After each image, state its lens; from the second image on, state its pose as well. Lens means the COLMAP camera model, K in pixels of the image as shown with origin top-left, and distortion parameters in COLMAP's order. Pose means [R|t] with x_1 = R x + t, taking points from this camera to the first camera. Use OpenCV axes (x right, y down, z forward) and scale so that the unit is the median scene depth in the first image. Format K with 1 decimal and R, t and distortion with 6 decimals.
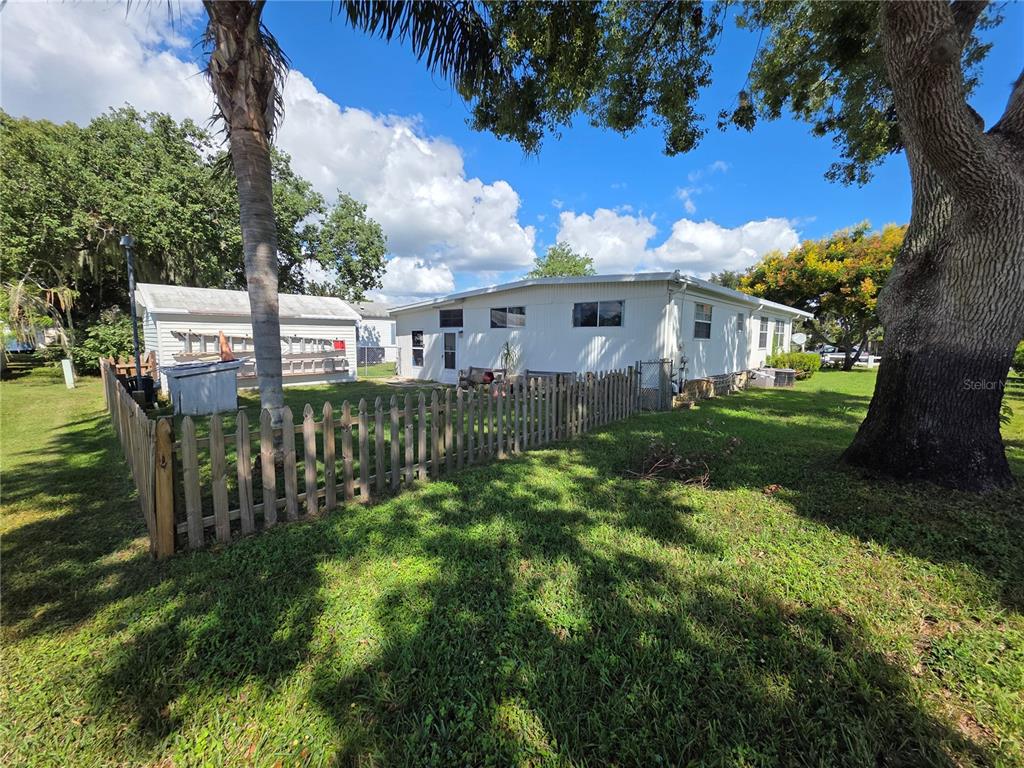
lens RADIAL K [[411.2, 0, 512.0], [0, 411.2, 381.7], [0, 0, 1]] dist [-0.000501, -0.000027]
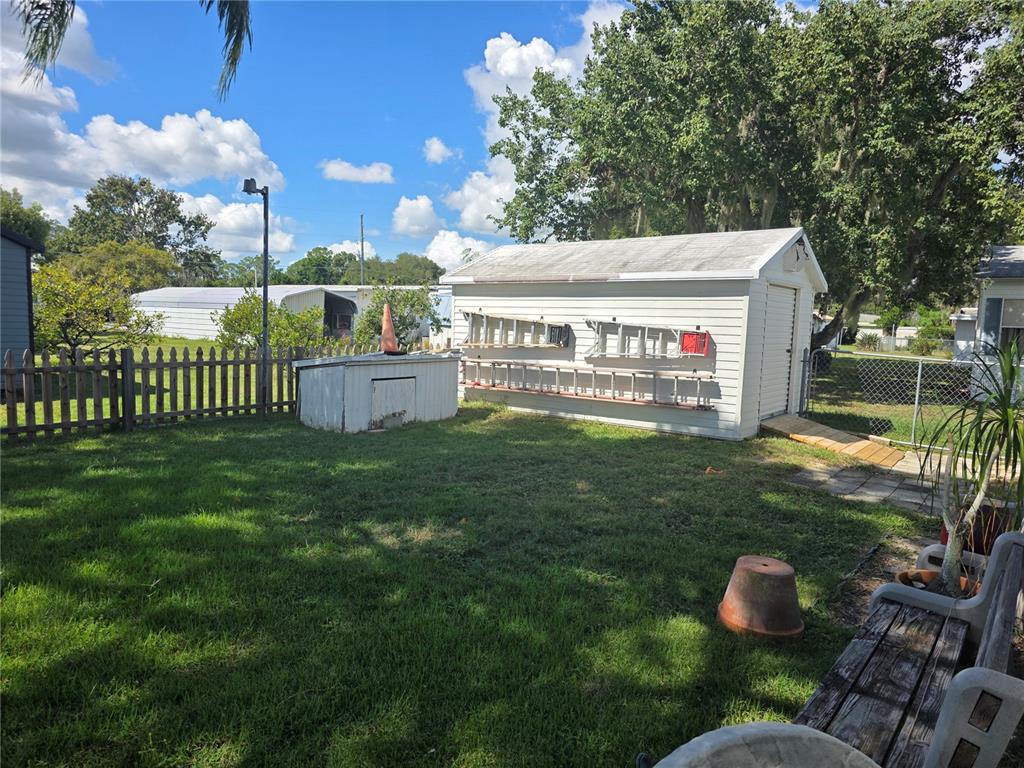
lens RADIAL K [[694.7, 0, 512.2], [0, 694.7, 387.5], [0, 0, 1]] dist [0.000084, -0.000195]
pose [[0.108171, 0.086847, -0.990332, 0.261930], [-0.135322, 0.988191, 0.071879, -0.074609], [0.984879, 0.126238, 0.118646, 0.783988]]
